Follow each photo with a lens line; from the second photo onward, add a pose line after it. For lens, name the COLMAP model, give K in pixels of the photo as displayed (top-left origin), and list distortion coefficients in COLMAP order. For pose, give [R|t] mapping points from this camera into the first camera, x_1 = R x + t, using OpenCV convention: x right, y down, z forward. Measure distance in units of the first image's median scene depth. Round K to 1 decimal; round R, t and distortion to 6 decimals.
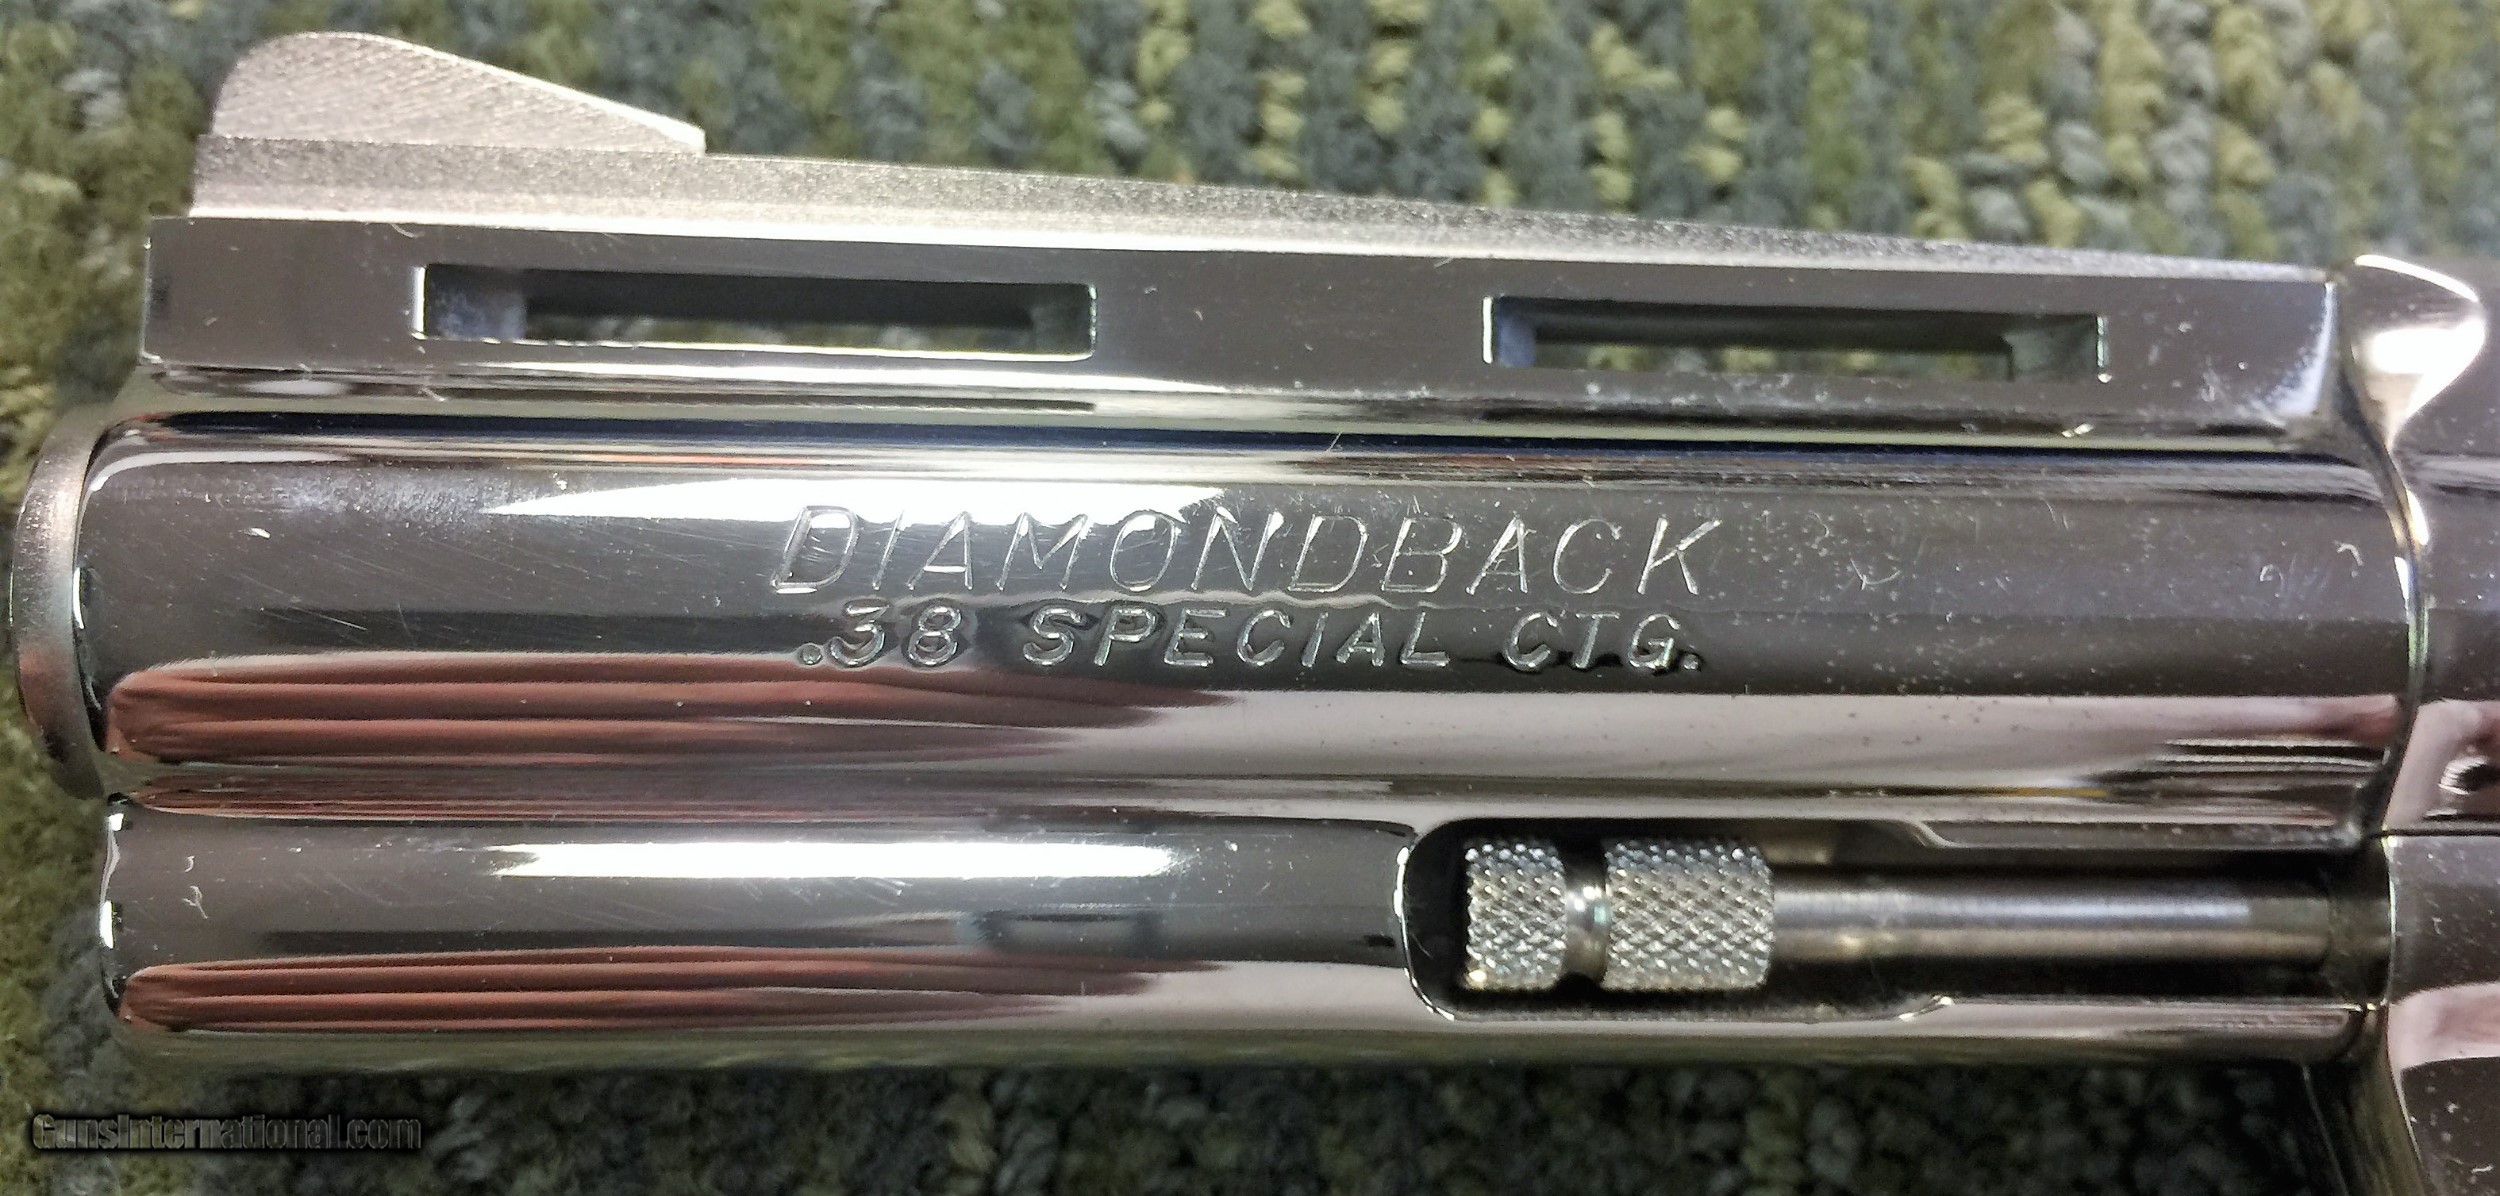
lens RADIAL K [[2622.5, 0, 1254.6], [0, 2622.5, 621.4], [0, 0, 1]] dist [0.063156, 0.000000]
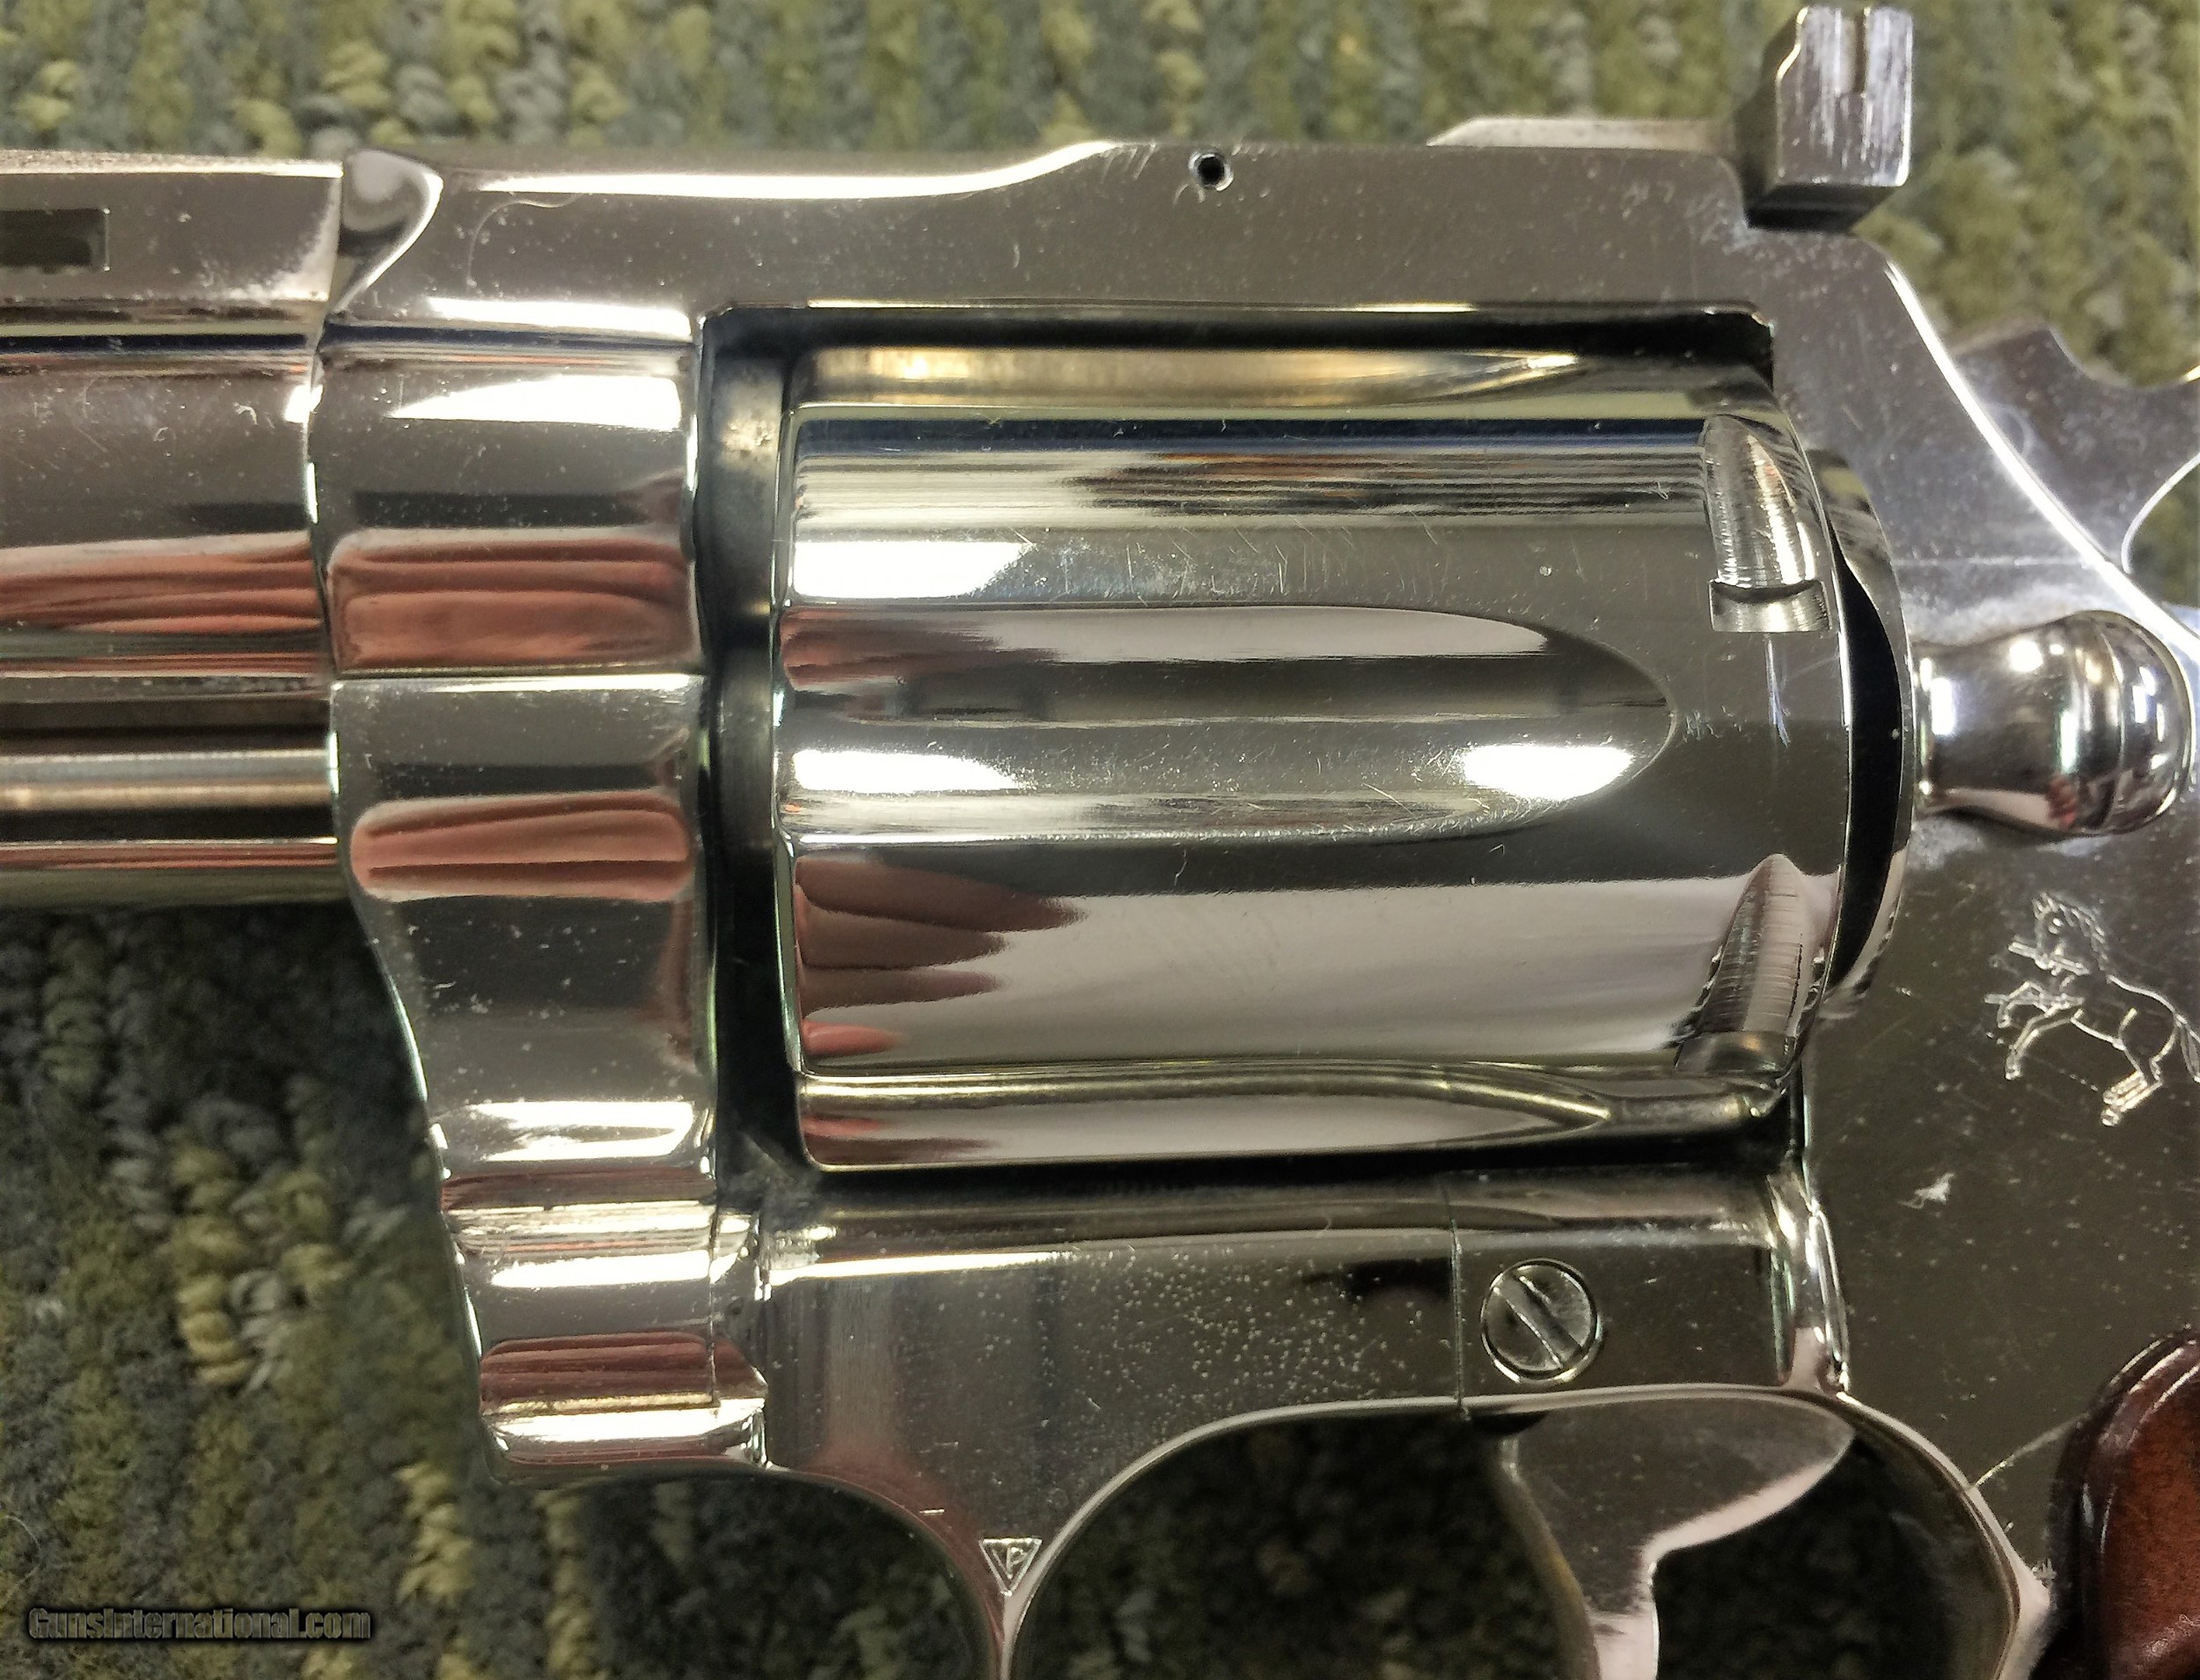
lens RADIAL K [[2329.8, 0, 1092.5], [0, 2329.8, 821.4], [0, 0, 1]] dist [-0.034715, 0.000000]
pose [[0.999204, -0.030821, -0.025331, 0.642791], [0.032129, 0.998080, 0.052948, 0.082984], [0.023651, -0.053719, 0.998276, 0.053007]]
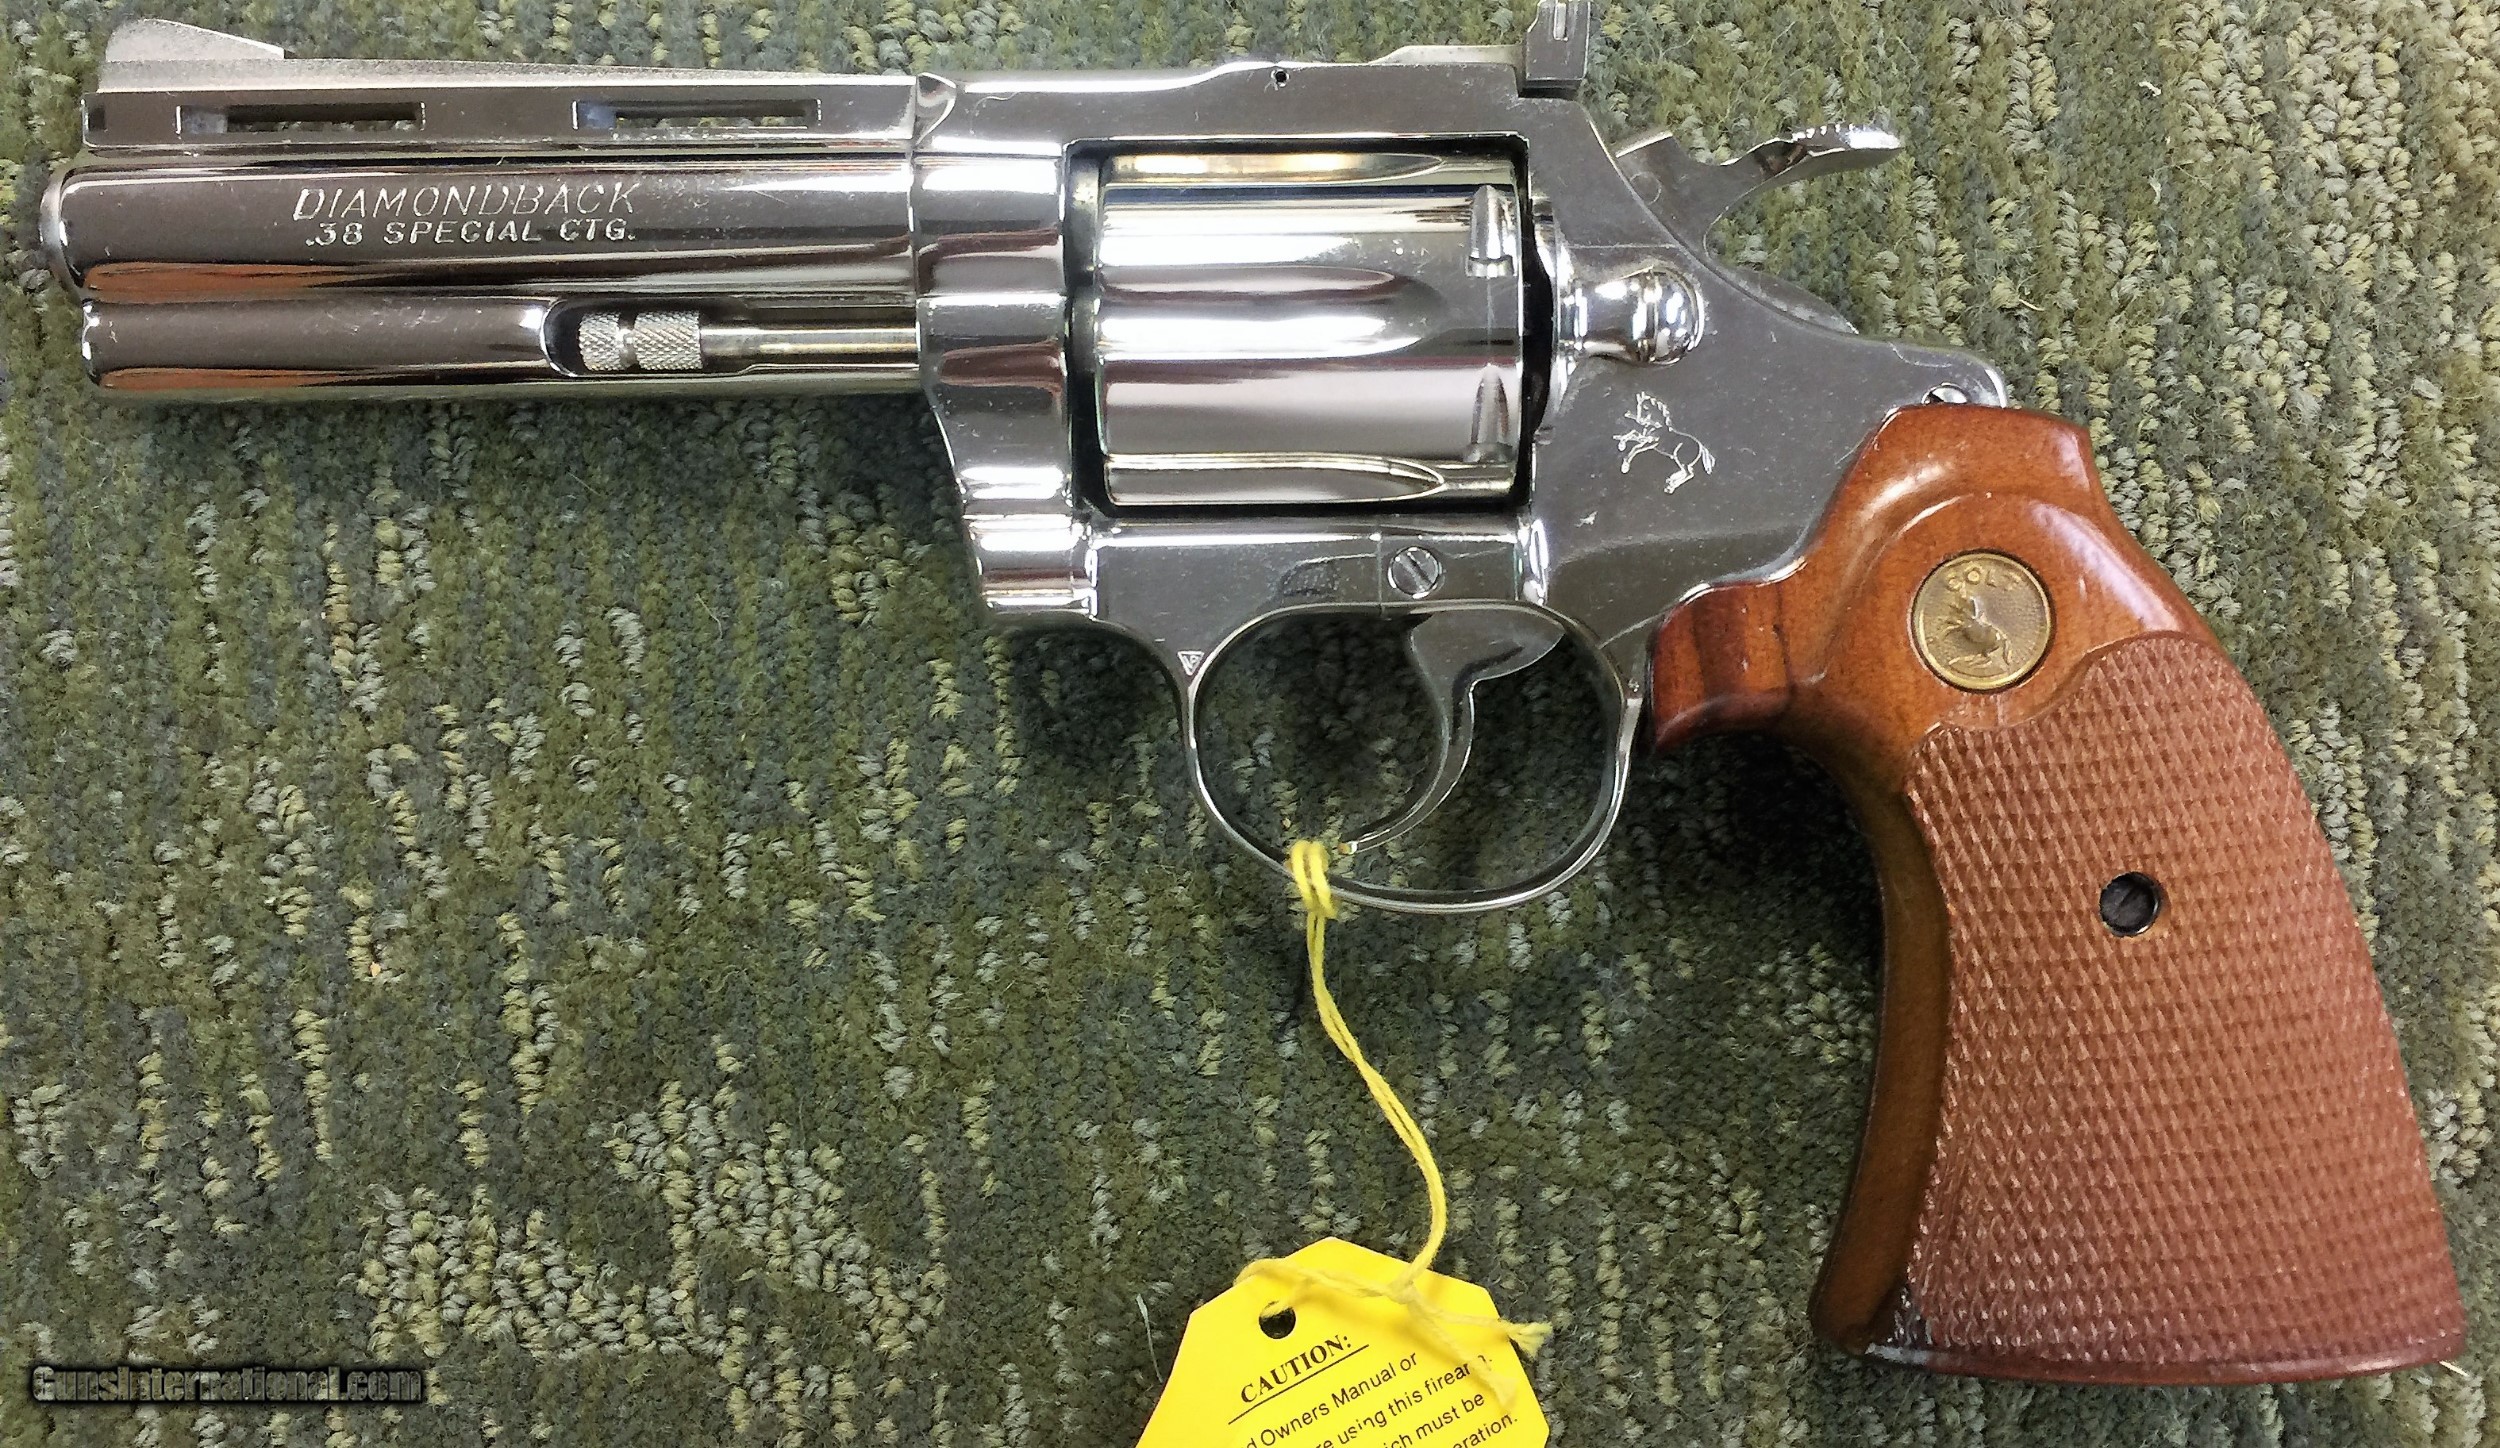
lens RADIAL K [[2538.1, 0, 1244.4], [0, 2538.1, 728.7], [0, 0, 1]] dist [0.045504, 0.000000]
pose [[0.993841, -0.017611, -0.109406, 0.868041], [0.032290, 0.990471, 0.133886, 0.149721], [0.106006, -0.136594, 0.984939, -1.298476]]
